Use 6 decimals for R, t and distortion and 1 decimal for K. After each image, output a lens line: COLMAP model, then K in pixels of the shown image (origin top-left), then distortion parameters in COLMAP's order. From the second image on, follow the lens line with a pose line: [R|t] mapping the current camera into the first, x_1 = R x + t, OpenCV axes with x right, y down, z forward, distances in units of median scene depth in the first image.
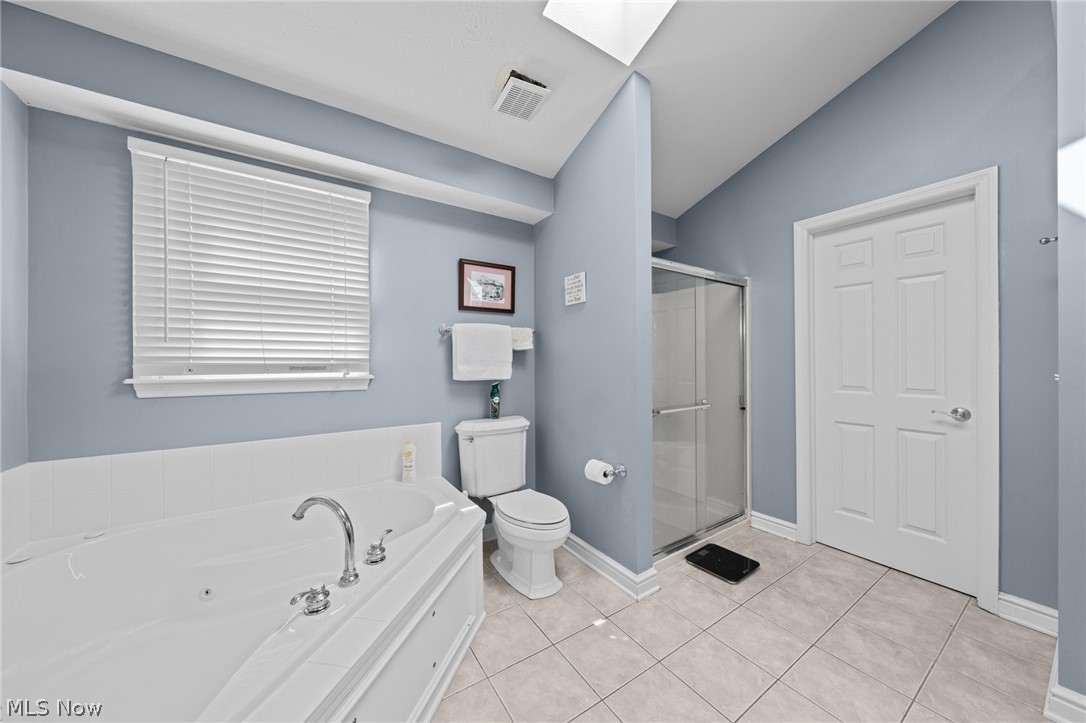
lens RADIAL K [[366.9, 0, 535.8], [0, 366.9, 361.4], [0, 0, 1]] dist [-0.001096, -0.000089]
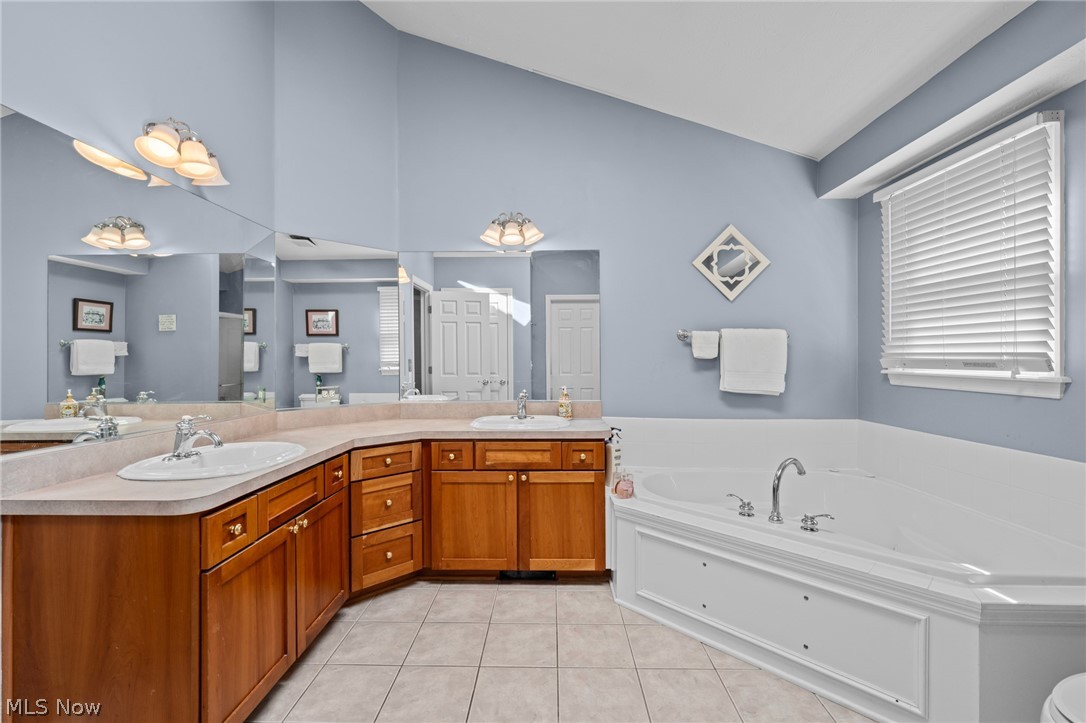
lens RADIAL K [[464.8, 0, 537.1], [0, 464.8, 359.9], [0, 0, 1]] dist [-0.000255, -0.000970]
pose [[-0.561313, 0.007261, -0.827572, 0.799163], [0.006625, 0.999969, 0.004280, -0.003767], [0.827577, -0.003081, -0.561343, 0.706463]]
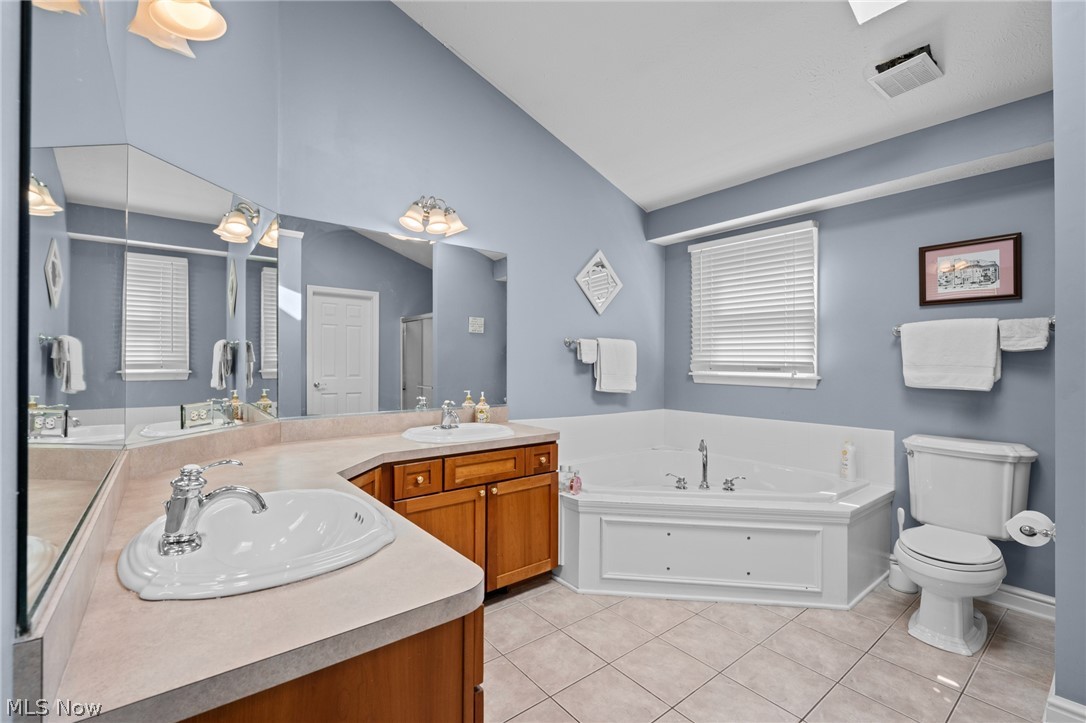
lens RADIAL K [[464.8, 0, 537.1], [0, 464.8, 359.9], [0, 0, 1]] dist [-0.000255, -0.000970]
pose [[0.086159, 0.001259, -0.996281, 0.947682], [-0.006346, 0.999980, 0.000715, -0.009810], [0.996261, 0.006261, 0.086165, 0.001401]]
